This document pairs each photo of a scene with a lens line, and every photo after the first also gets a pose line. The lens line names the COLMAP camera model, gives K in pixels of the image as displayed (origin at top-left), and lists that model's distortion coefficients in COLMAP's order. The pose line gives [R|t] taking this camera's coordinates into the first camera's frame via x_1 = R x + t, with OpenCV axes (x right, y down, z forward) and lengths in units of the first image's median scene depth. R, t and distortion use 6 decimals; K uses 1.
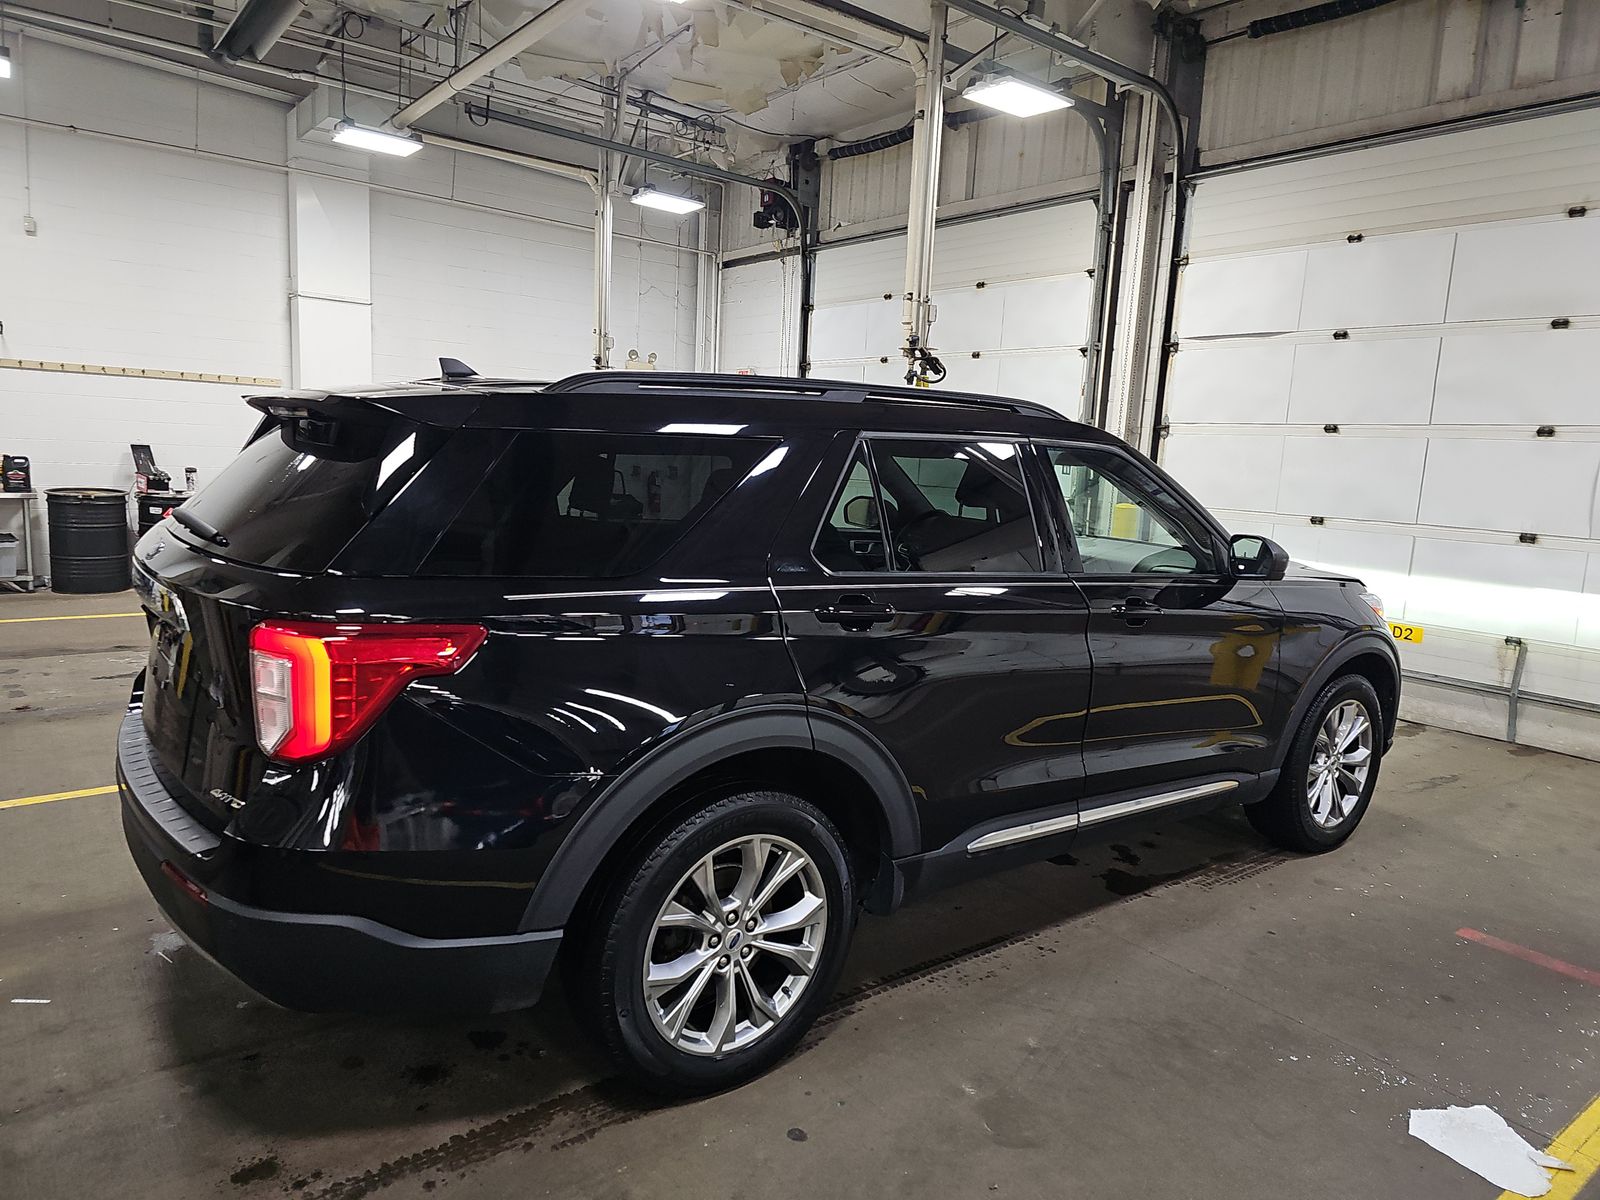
lens RADIAL K [[1058.6, 0, 775.5], [0, 1058.6, 595.5], [0, 0, 1]] dist [0.029513, -0.022691]
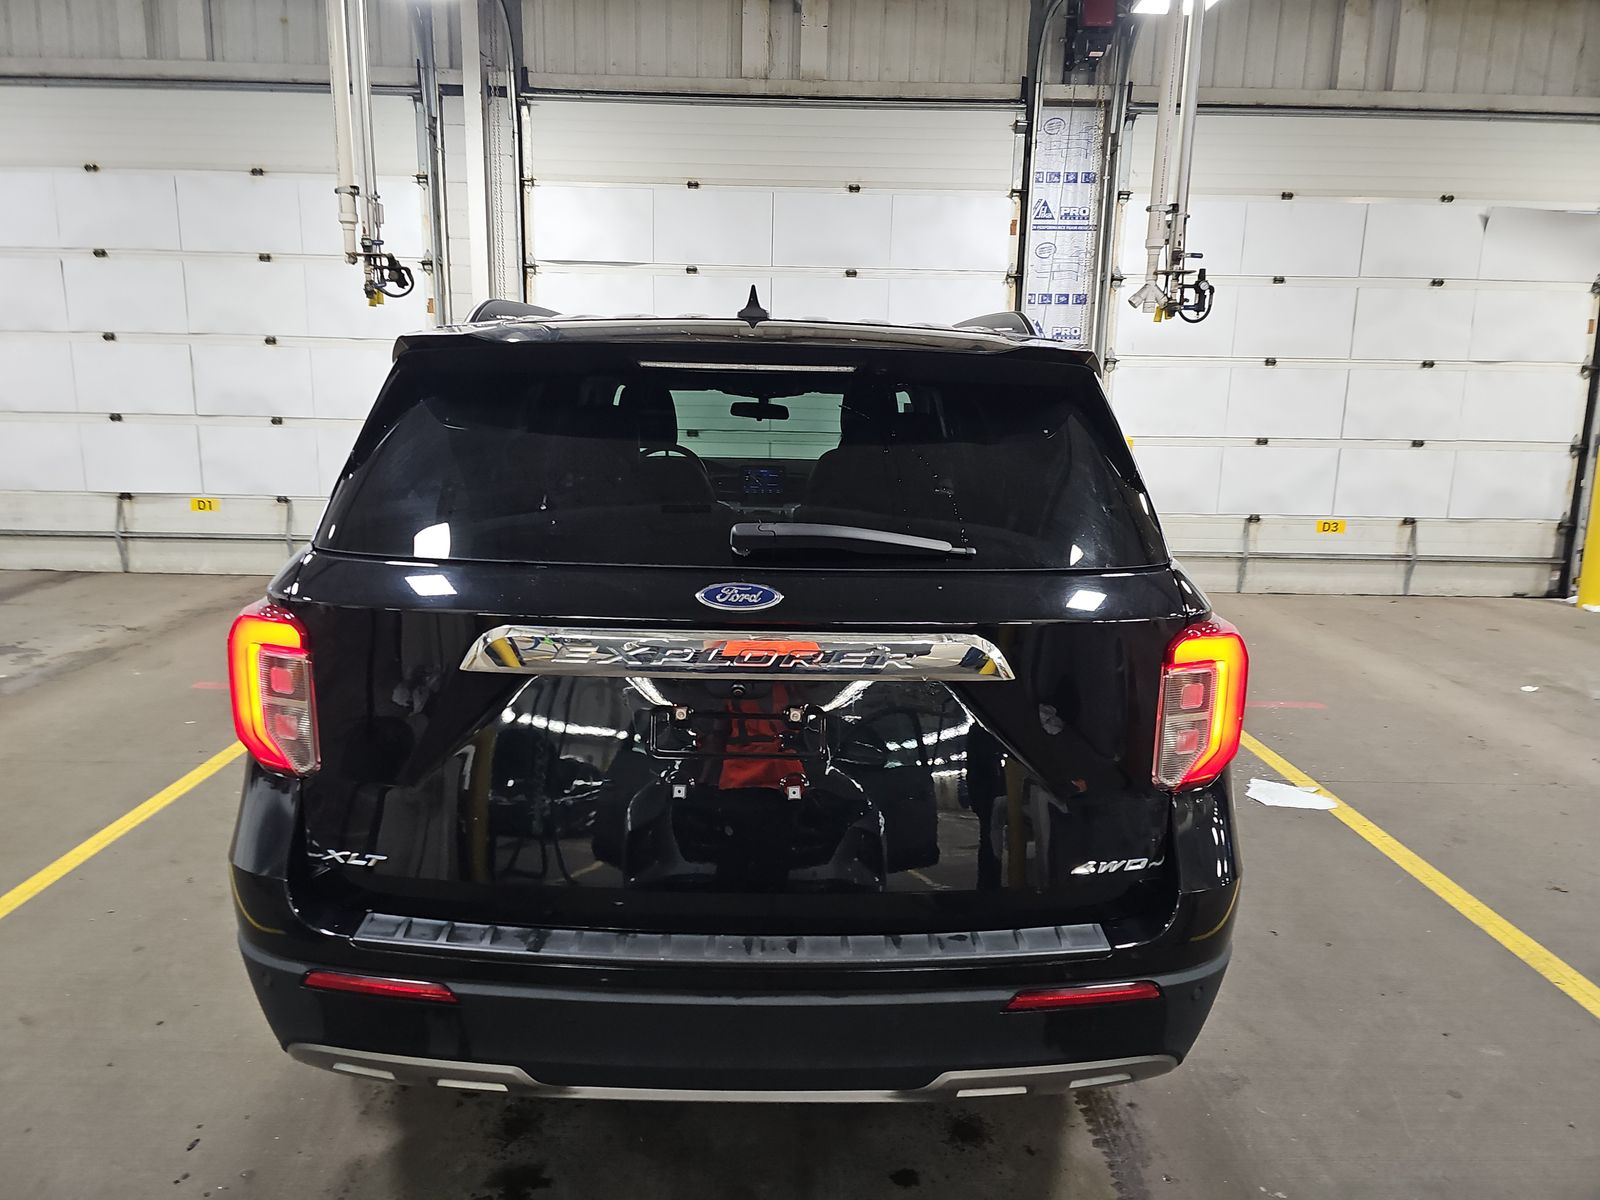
lens RADIAL K [[918.7, 0, 834.3], [0, 918.7, 554.0], [0, 0, 1]] dist [0.024945, -0.005421]
pose [[0.603606, -0.172543, 0.778388, -0.238314], [0.119211, 0.984858, 0.125868, -0.053527], [-0.788320, 0.016818, 0.615036, 0.303287]]
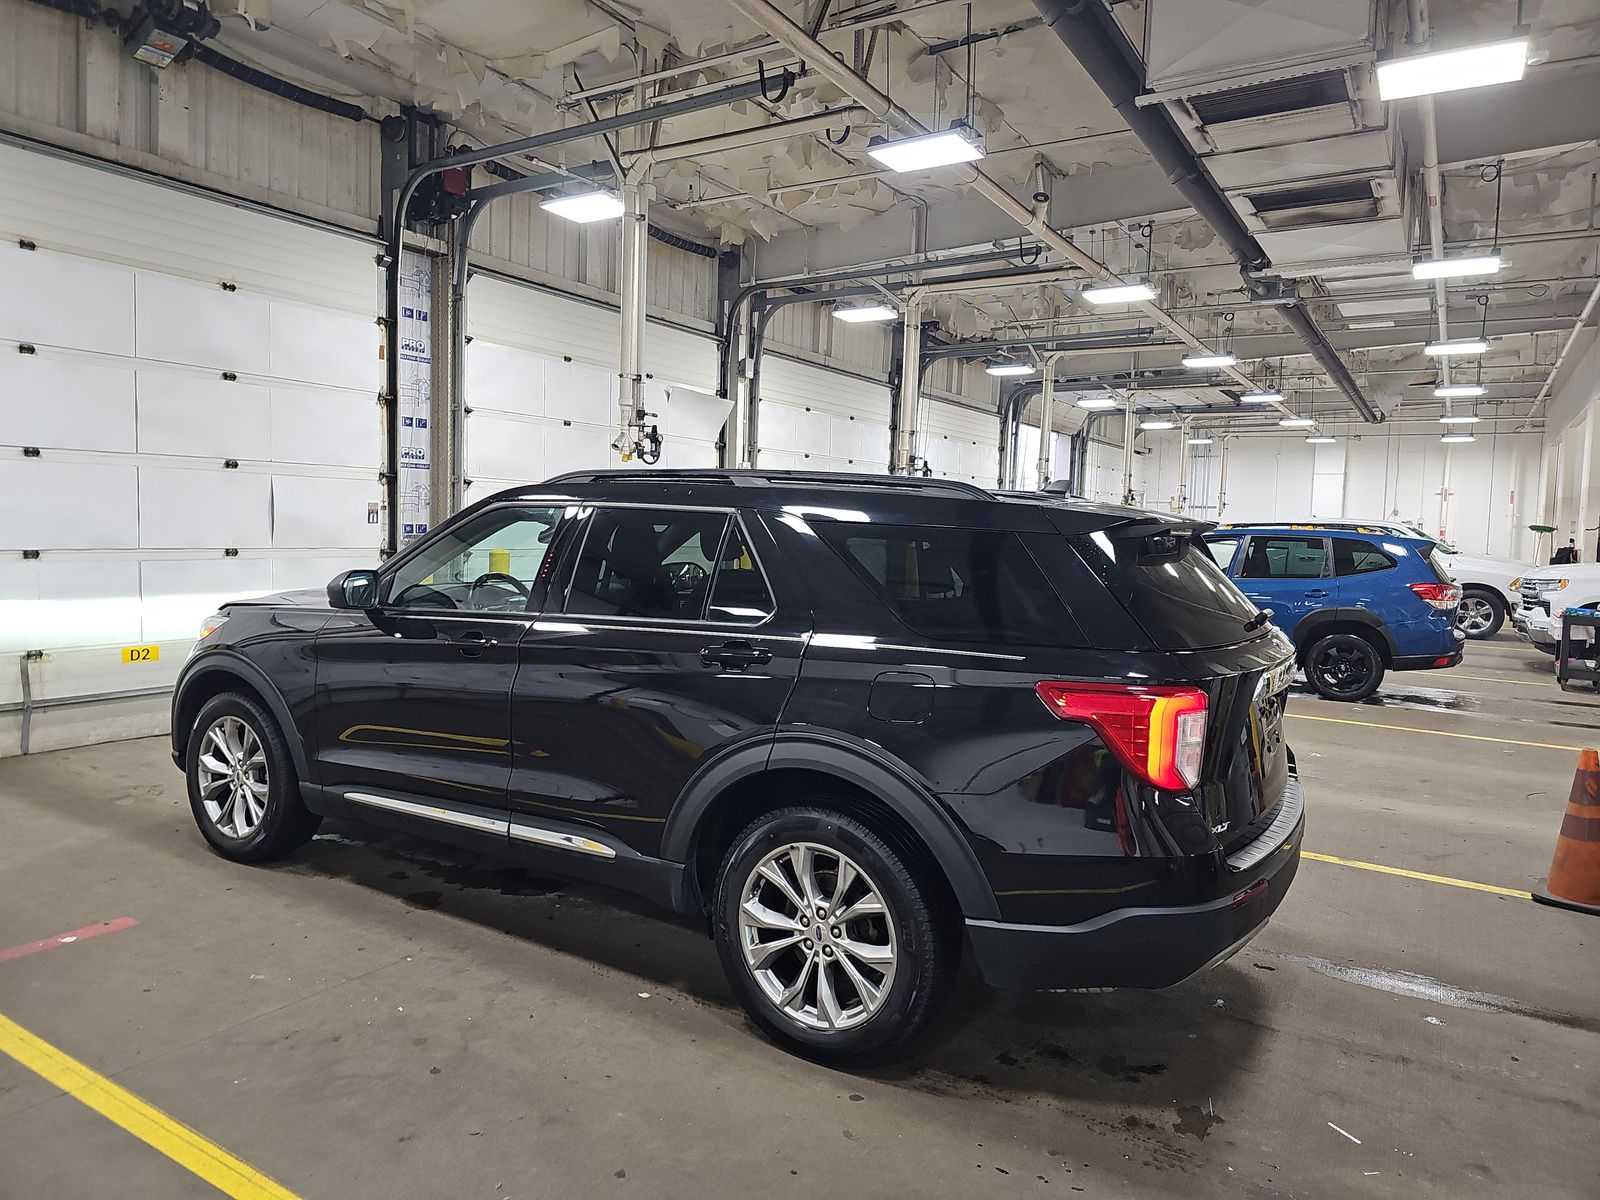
lens RADIAL K [[1058.6, 0, 800.2], [0, 1058.6, 608.4], [0, 0, 1]] dist [0.029513, -0.022691]
pose [[-0.373601, -0.132005, 0.918149, -0.657027], [0.084065, 0.980931, 0.175238, -0.150060], [-0.923772, 0.142653, -0.355380, 0.850285]]
